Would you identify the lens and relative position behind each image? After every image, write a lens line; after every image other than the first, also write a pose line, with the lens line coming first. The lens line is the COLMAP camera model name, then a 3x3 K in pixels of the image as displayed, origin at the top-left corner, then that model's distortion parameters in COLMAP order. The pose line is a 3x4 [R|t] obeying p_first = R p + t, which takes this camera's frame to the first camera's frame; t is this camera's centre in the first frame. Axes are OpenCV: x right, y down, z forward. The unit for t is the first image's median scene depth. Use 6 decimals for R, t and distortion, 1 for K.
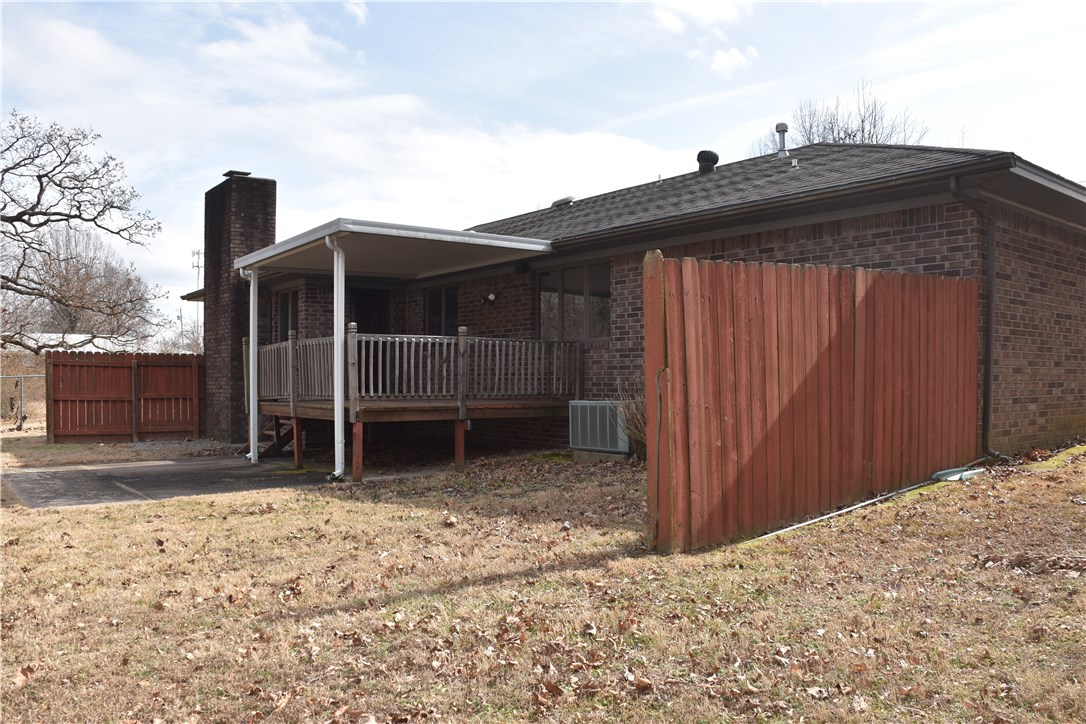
lens RADIAL K [[843.7, 0, 543.0], [0, 843.7, 362.0], [0, 0, 1]] dist [-0.118057, -0.000888]
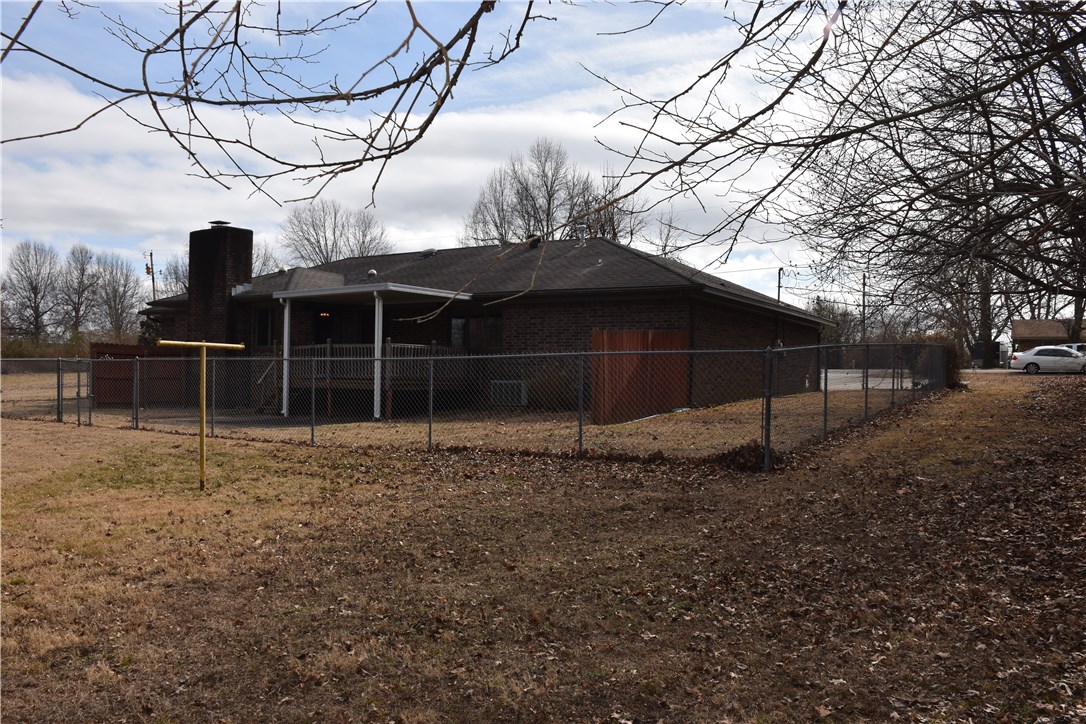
lens RADIAL K [[843.7, 0, 543.0], [0, 843.7, 362.0], [0, 0, 1]] dist [-0.118057, -0.000888]
pose [[0.942653, 0.025164, 0.332825, -0.523954], [-0.026175, 0.999656, -0.001447, 0.002384], [-0.332747, -0.007348, 0.942987, -0.902317]]
